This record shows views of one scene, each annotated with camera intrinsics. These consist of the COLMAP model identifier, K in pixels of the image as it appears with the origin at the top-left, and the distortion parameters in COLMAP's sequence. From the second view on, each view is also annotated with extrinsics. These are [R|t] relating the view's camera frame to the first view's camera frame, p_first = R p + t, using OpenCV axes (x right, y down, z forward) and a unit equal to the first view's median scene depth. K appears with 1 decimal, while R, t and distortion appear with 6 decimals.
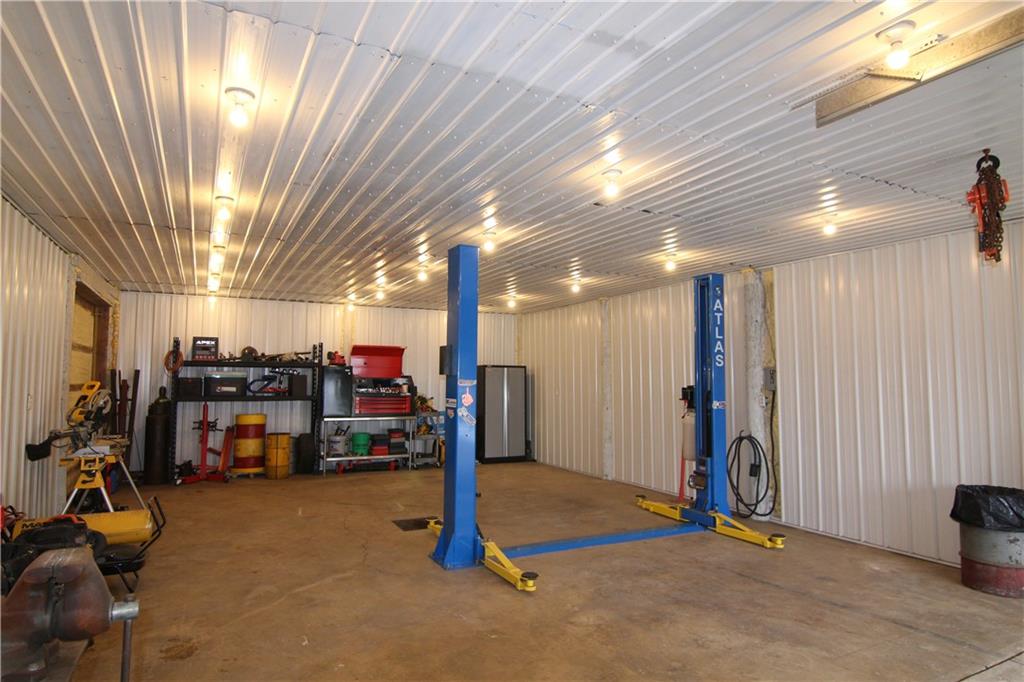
lens RADIAL K [[612.1, 0, 514.5], [0, 612.1, 339.7], [0, 0, 1]] dist [-0.004292, -0.001781]
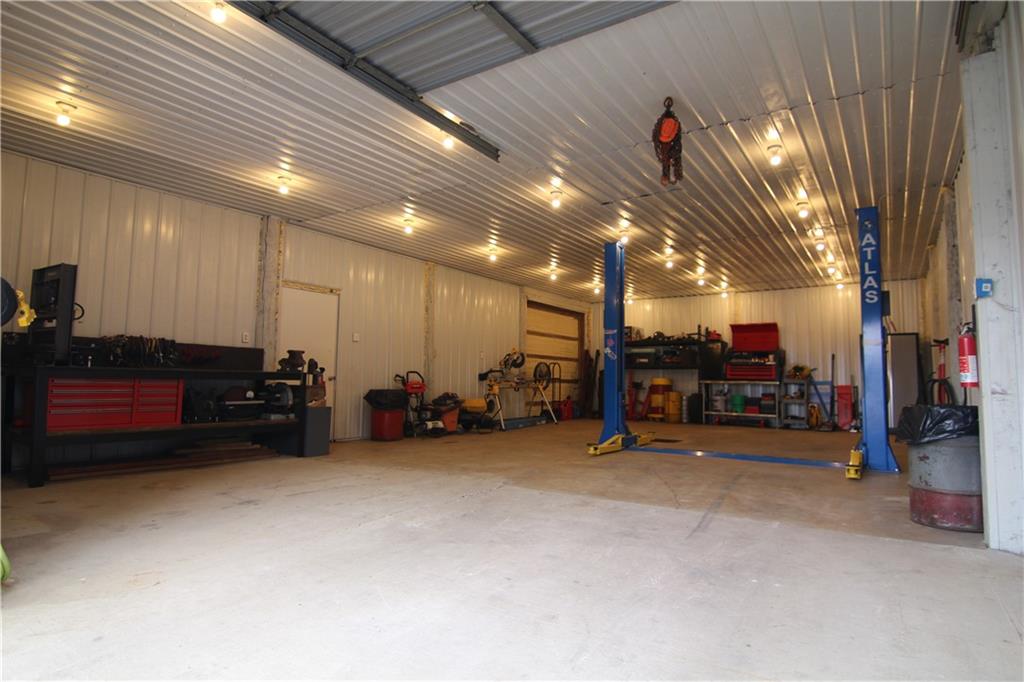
lens RADIAL K [[567.7, 0, 513.9], [0, 567.7, 340.0], [0, 0, 1]] dist [0.000842, 0.000092]
pose [[0.480028, -0.065114, -0.874833, 0.586873], [0.045514, 0.997747, -0.049289, 0.084041], [0.876072, -0.016157, 0.481910, 0.057129]]
